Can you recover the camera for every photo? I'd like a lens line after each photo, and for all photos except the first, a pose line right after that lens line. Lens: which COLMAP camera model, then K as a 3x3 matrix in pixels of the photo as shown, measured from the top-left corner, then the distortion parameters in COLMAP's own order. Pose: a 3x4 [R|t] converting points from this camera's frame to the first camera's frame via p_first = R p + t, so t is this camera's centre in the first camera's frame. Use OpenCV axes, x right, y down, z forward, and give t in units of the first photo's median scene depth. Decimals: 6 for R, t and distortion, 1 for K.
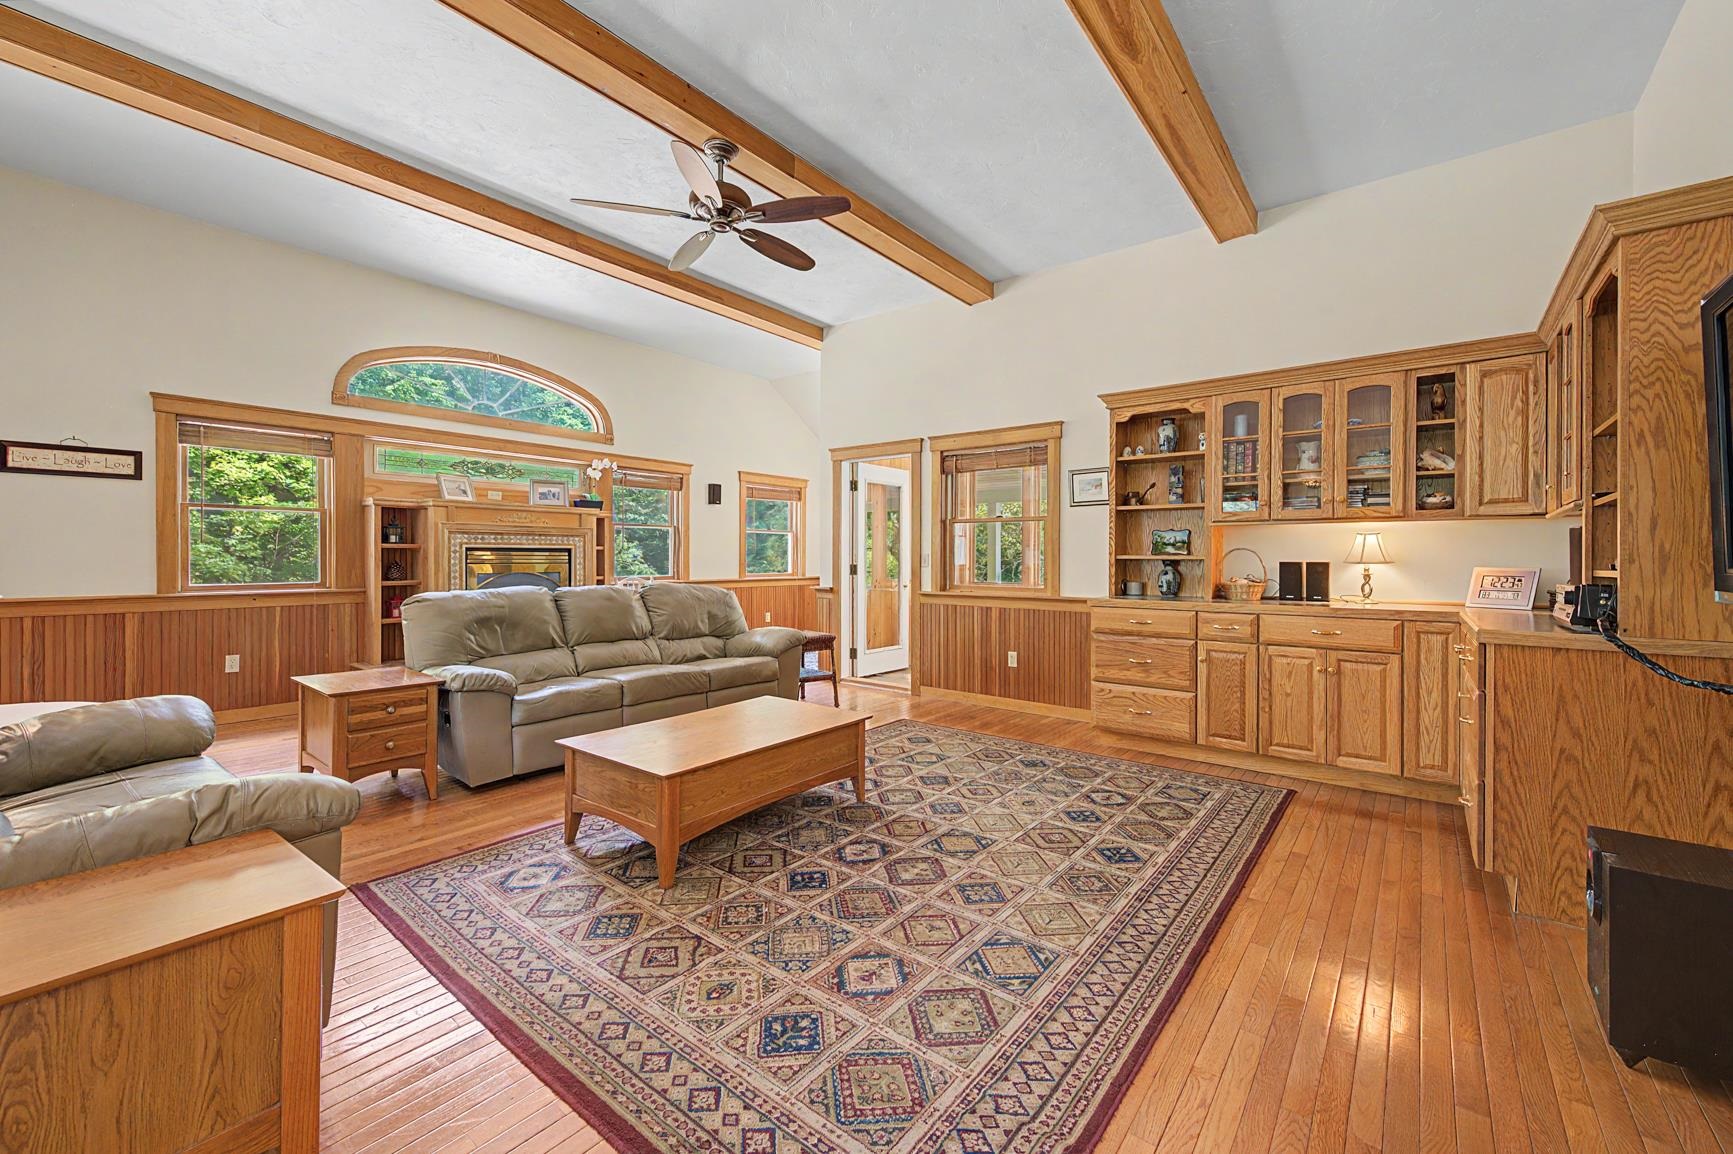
lens RADIAL K [[686.4, 0, 871.8], [0, 686.4, 572.6], [0, 0, 1]] dist [0.001689, -0.000319]
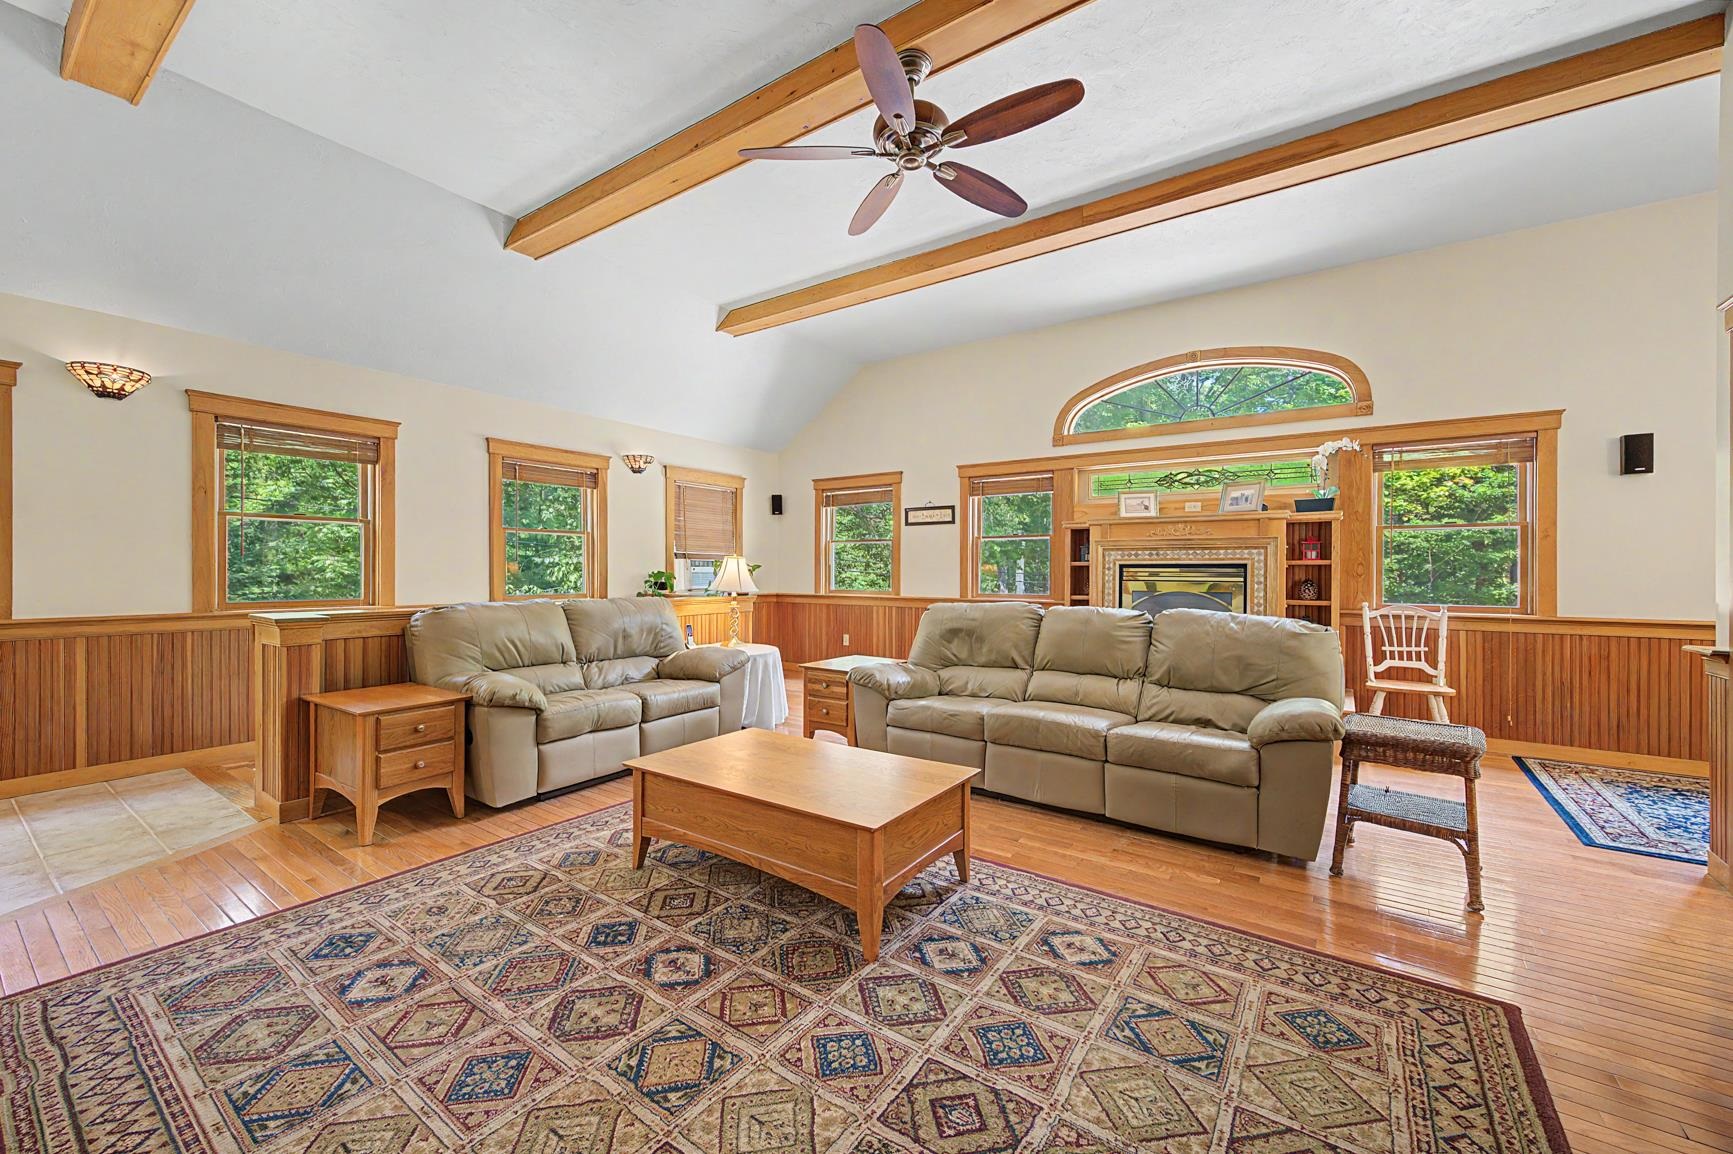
lens RADIAL K [[686.4, 0, 871.8], [0, 686.4, 572.6], [0, 0, 1]] dist [0.001689, -0.000319]
pose [[0.058196, -0.003622, -0.998299, 0.506887], [-0.027304, 0.999614, -0.005219, -0.013034], [0.997932, 0.027561, 0.058075, 0.793786]]
